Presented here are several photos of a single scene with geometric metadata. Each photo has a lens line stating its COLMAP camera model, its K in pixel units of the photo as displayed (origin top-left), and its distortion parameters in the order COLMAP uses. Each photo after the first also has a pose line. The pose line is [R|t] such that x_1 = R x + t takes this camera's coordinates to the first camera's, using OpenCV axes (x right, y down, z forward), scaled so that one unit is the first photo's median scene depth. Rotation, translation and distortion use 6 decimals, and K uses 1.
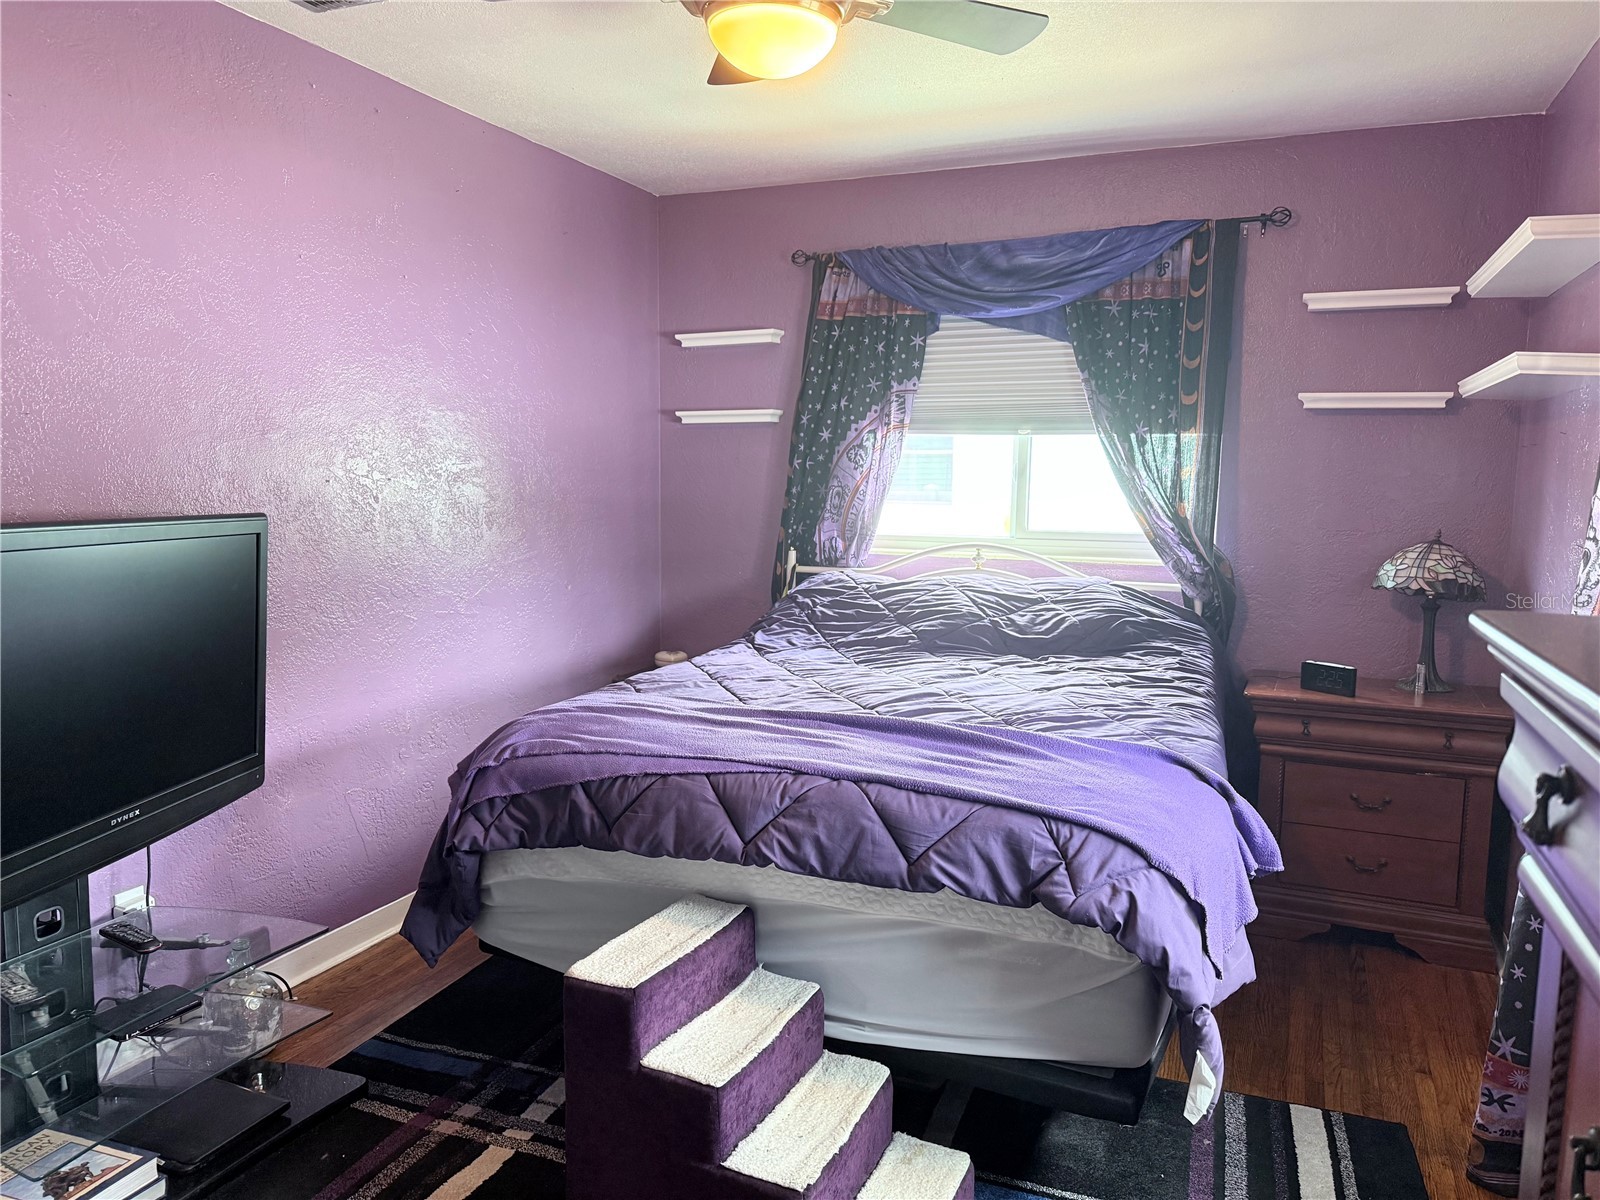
lens RADIAL K [[1110.1, 0, 800.0], [0, 1110.1, 600.0], [0, 0, 1]] dist [0.128155, -0.225069]
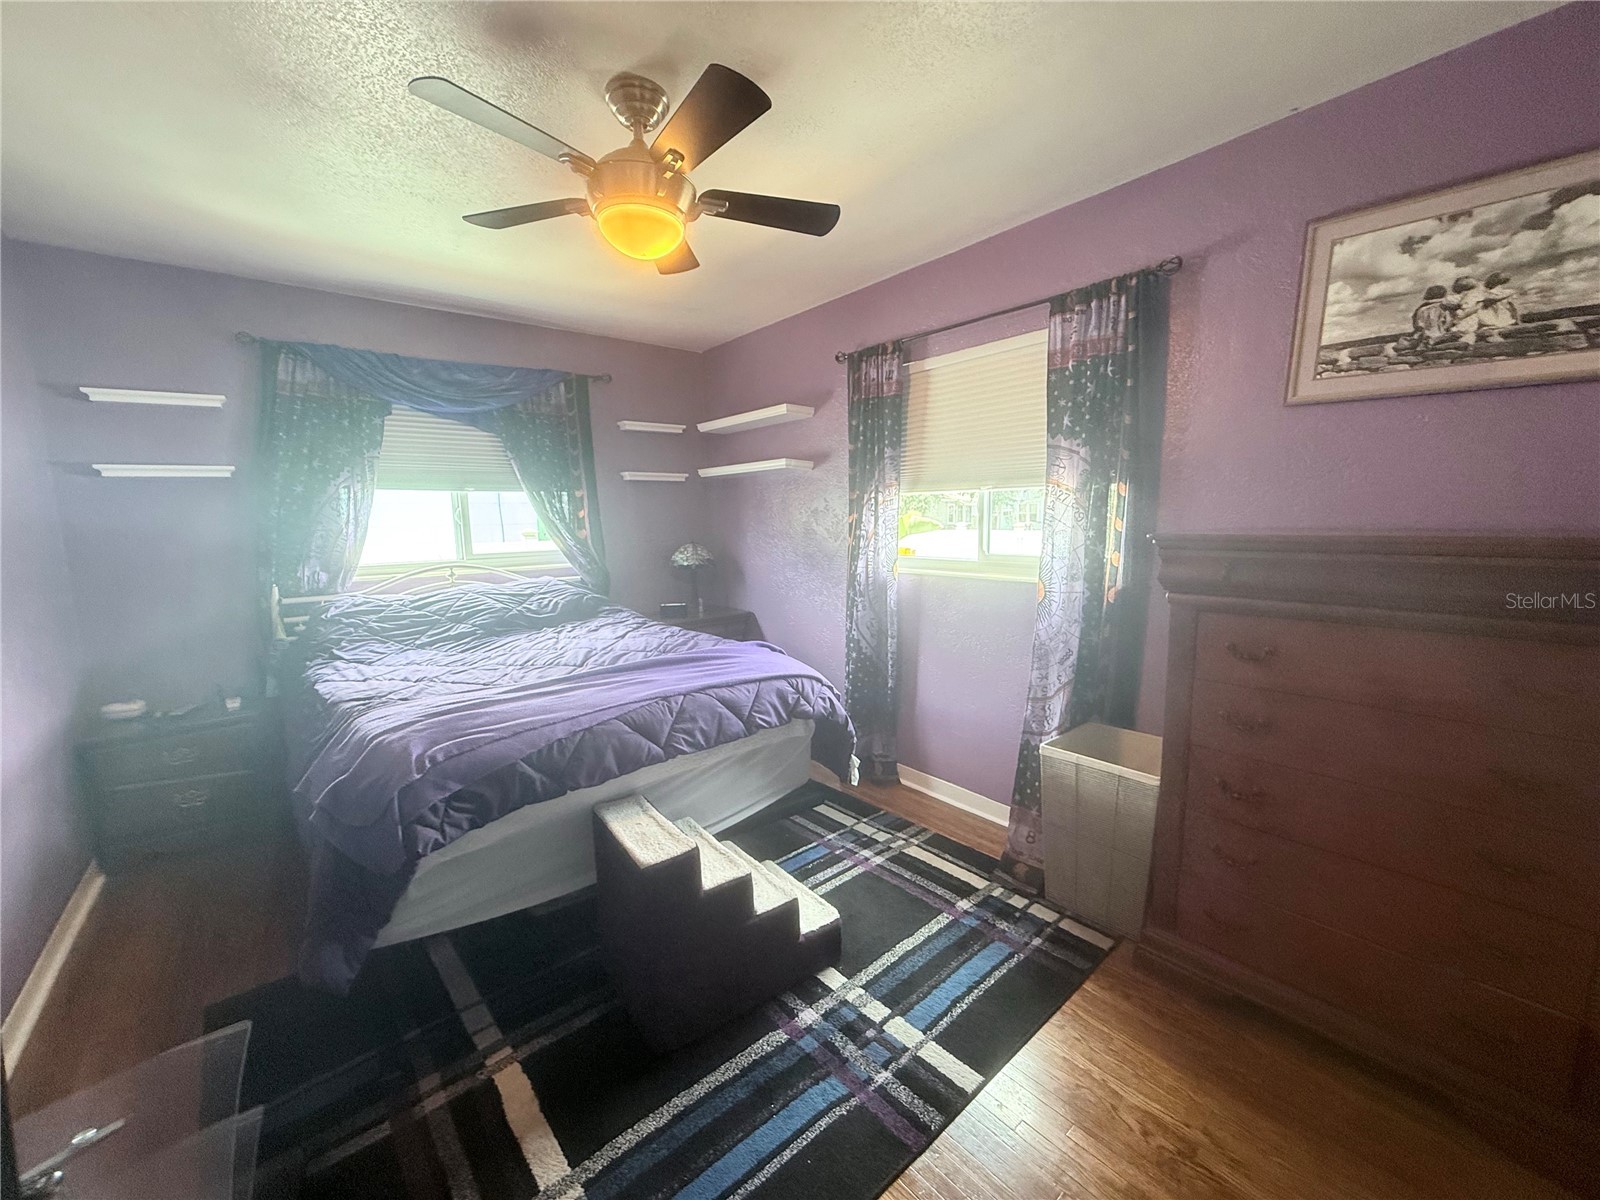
lens RADIAL K [[634.7, 0, 800.0], [0, 634.7, 600.0], [0, 0, 1]] dist [0.000308, -0.000163]
pose [[0.465247, -0.138978, 0.874203, -0.405197], [0.125905, 0.987946, 0.090054, -0.024911], [-0.876181, 0.068169, 0.477137, 0.223414]]
